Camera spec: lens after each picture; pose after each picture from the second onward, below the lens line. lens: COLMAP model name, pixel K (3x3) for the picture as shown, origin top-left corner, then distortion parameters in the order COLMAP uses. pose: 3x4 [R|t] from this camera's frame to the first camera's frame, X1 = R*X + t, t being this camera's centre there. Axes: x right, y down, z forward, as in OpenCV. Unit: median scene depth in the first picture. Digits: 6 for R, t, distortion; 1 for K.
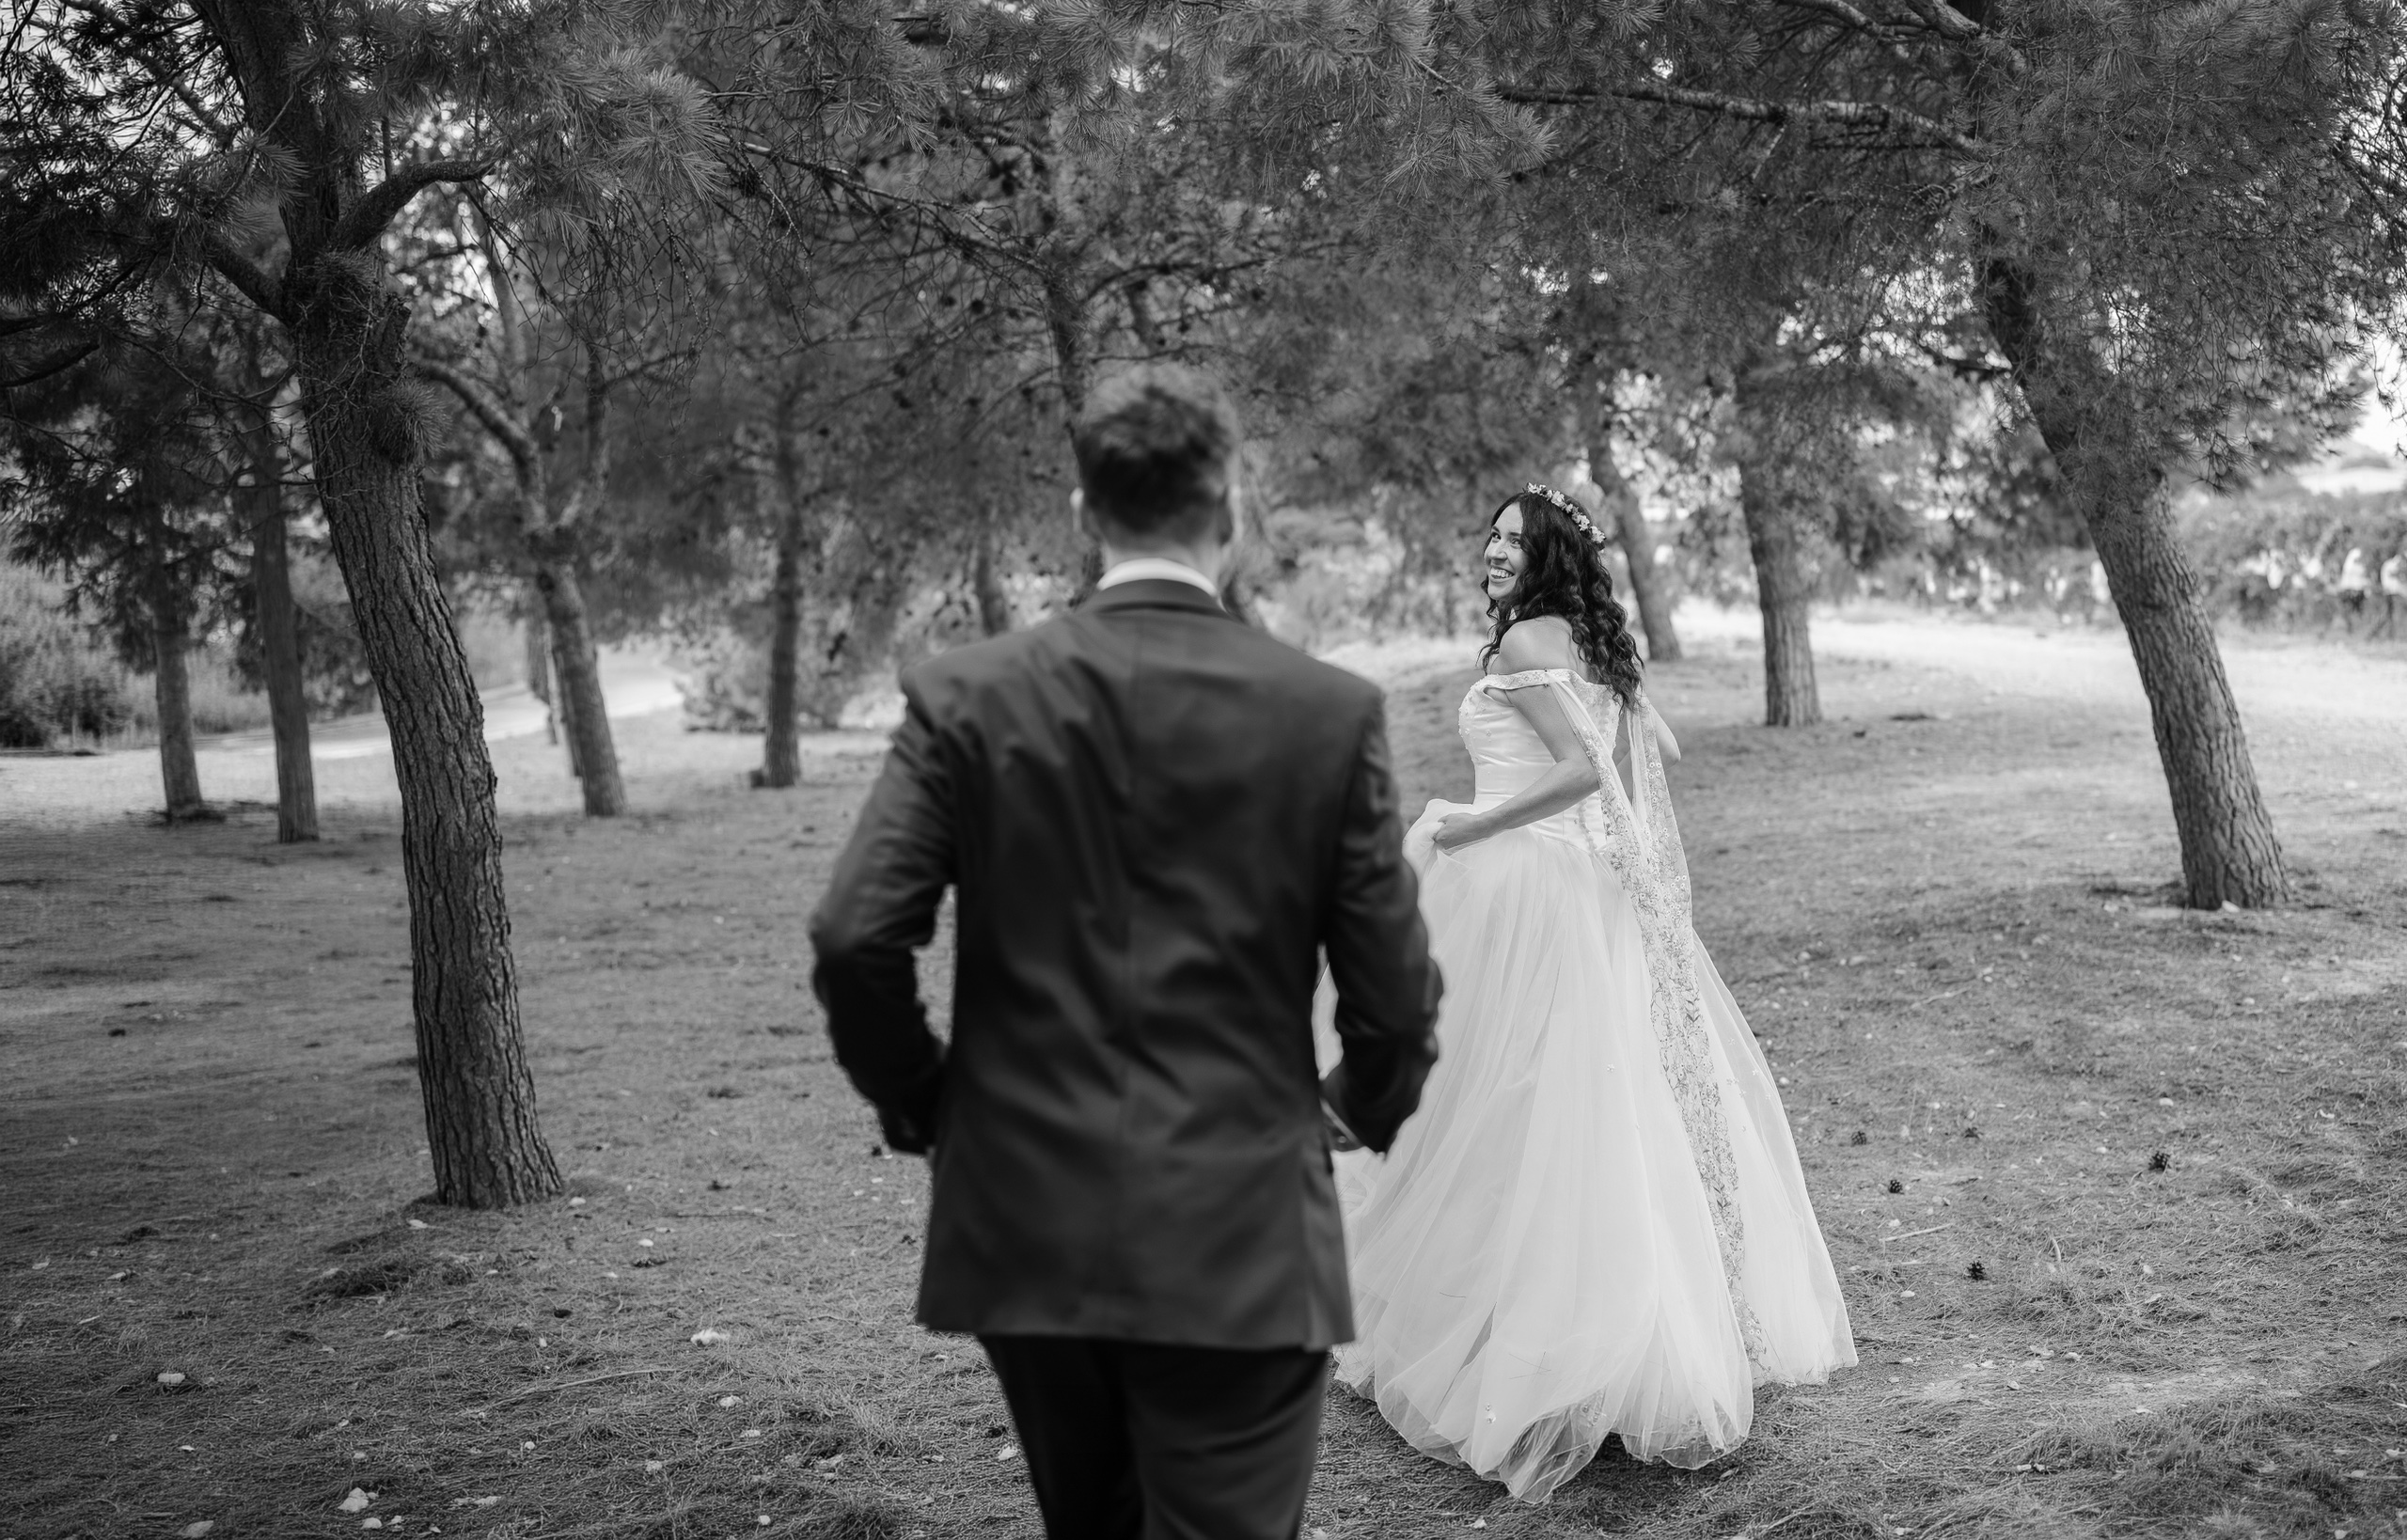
lens RADIAL K [[1935.9, 0, 1367.9], [0, 1935.9, 754.5], [0, 0, 1]] dist [0.052890, 0.000129]
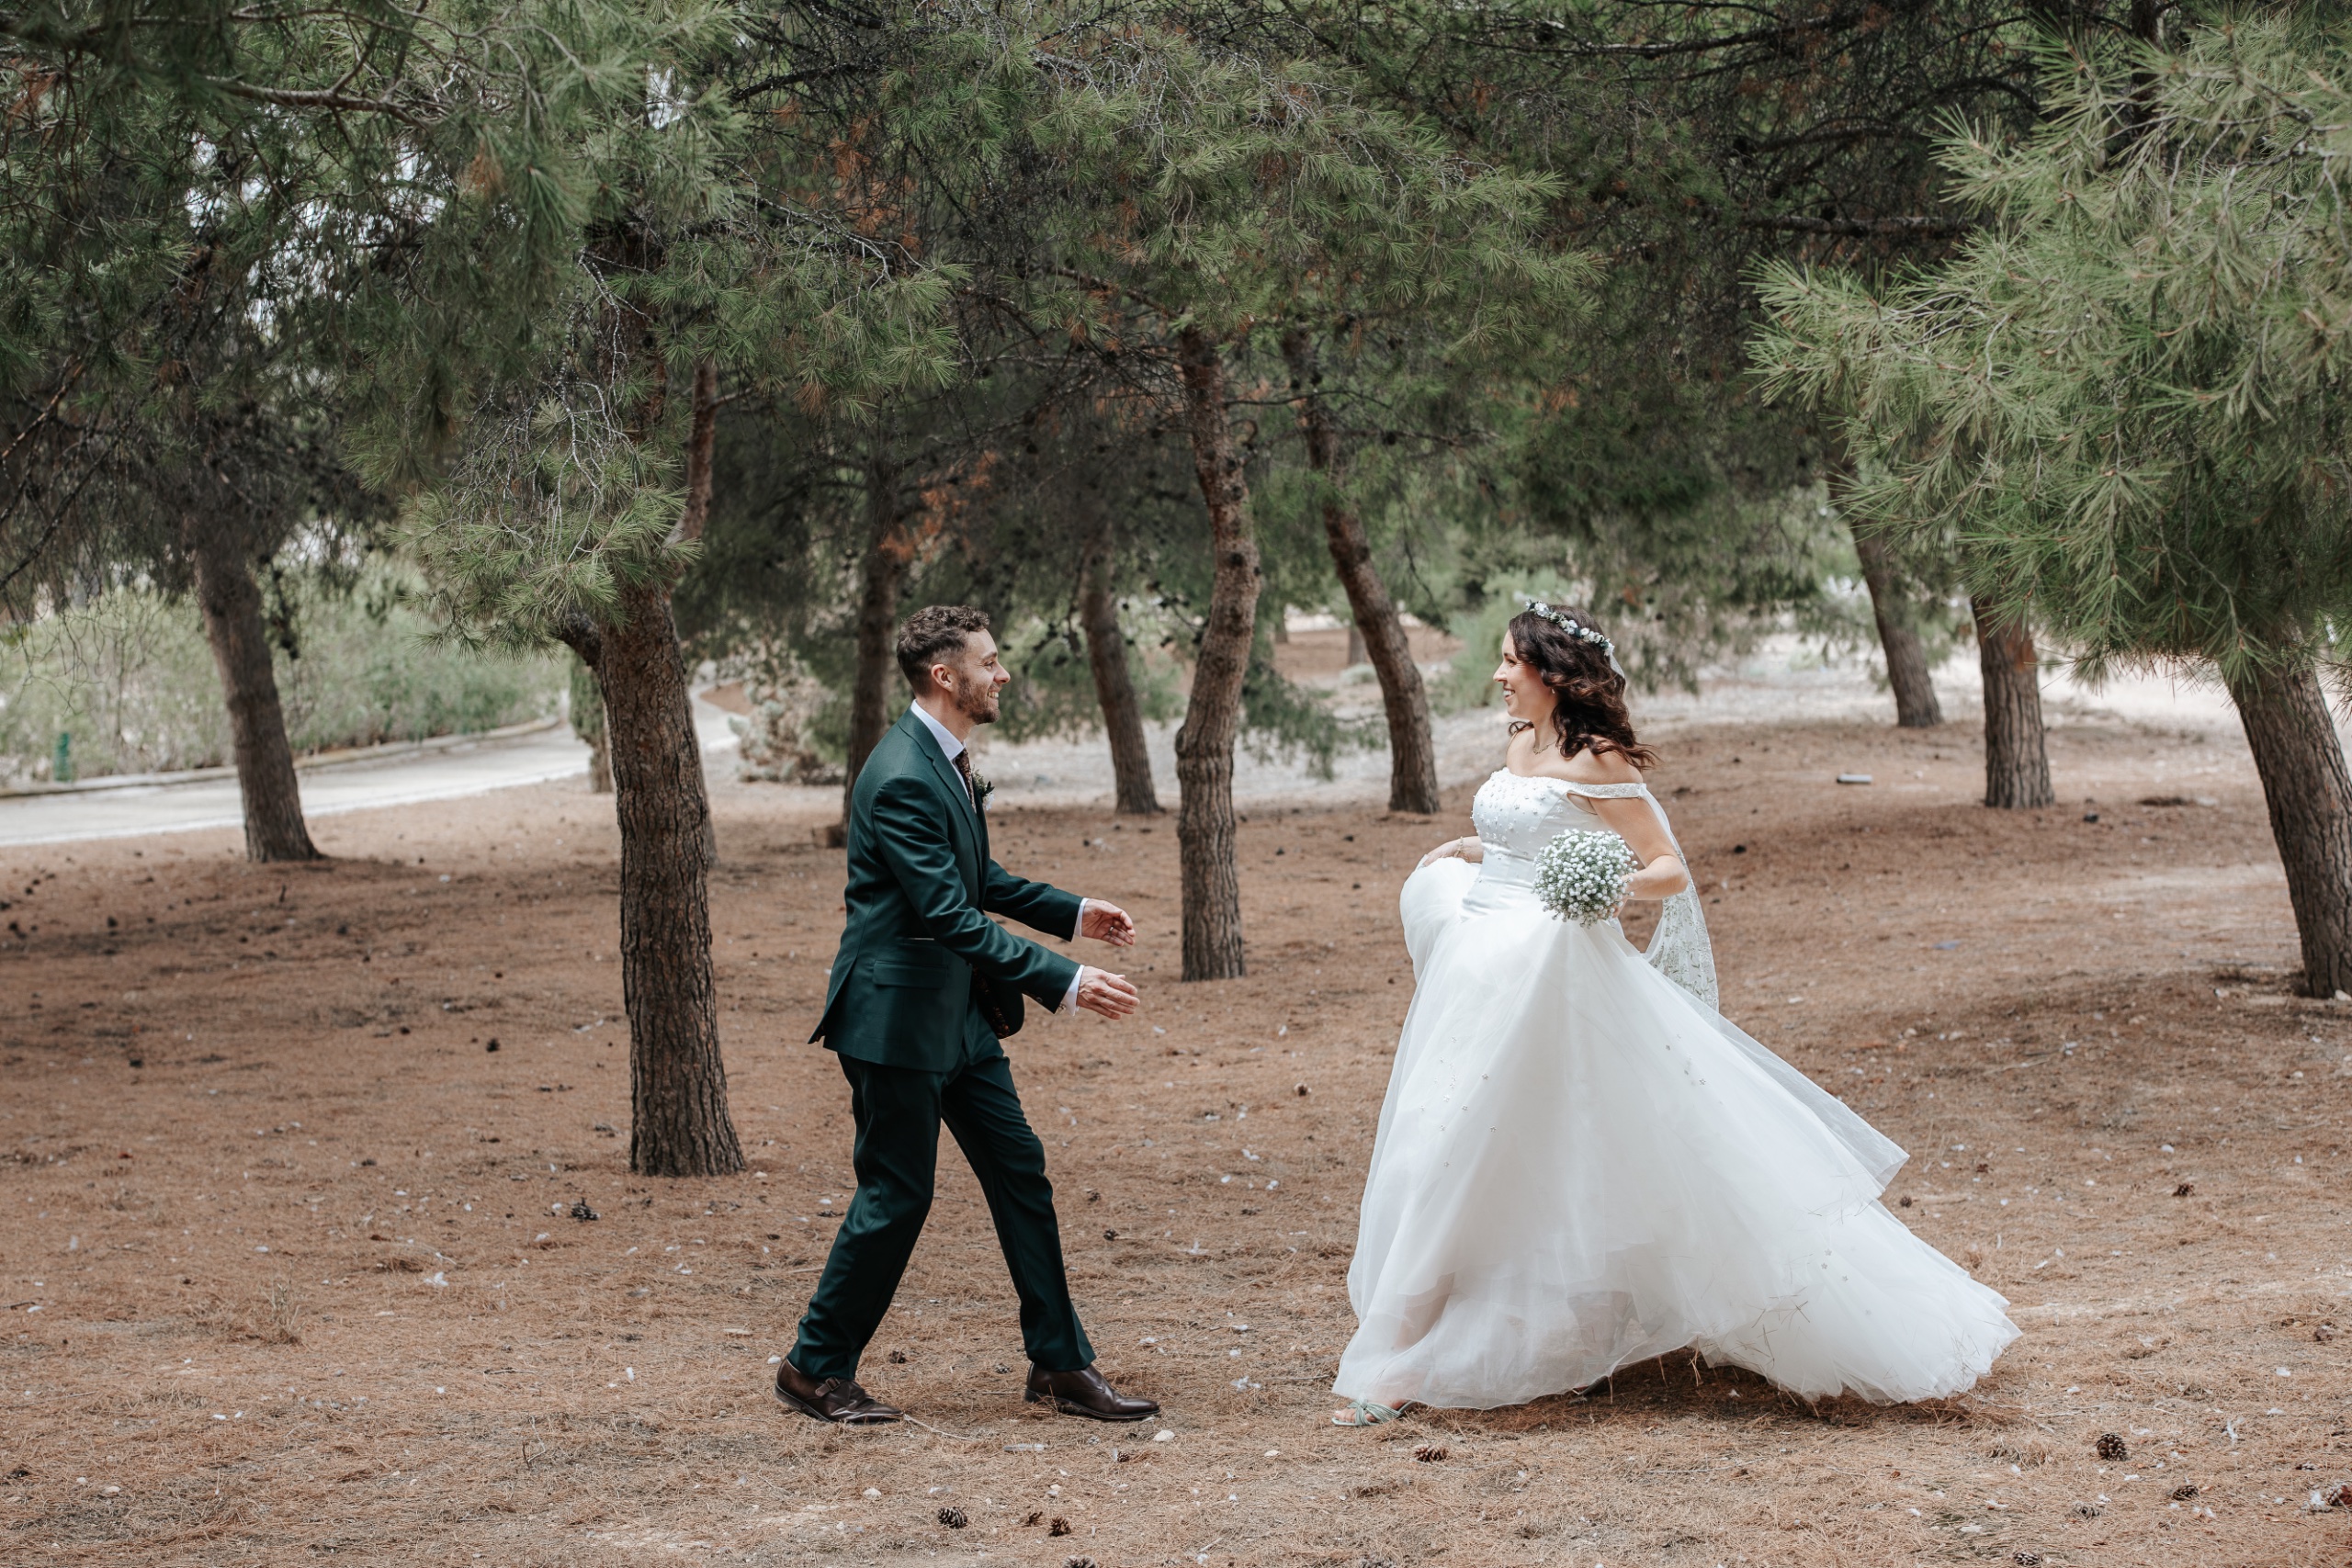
lens RADIAL K [[3535.2, 0, 993.9], [0, 3535.2, 783.9], [0, 0, 1]] dist [0.041137, -0.008072]
pose [[0.977504, 0.027734, -0.209087, 0.104329], [-0.032007, 0.999342, -0.017080, 0.016602], [0.208476, 0.023388, 0.977748, -0.648582]]
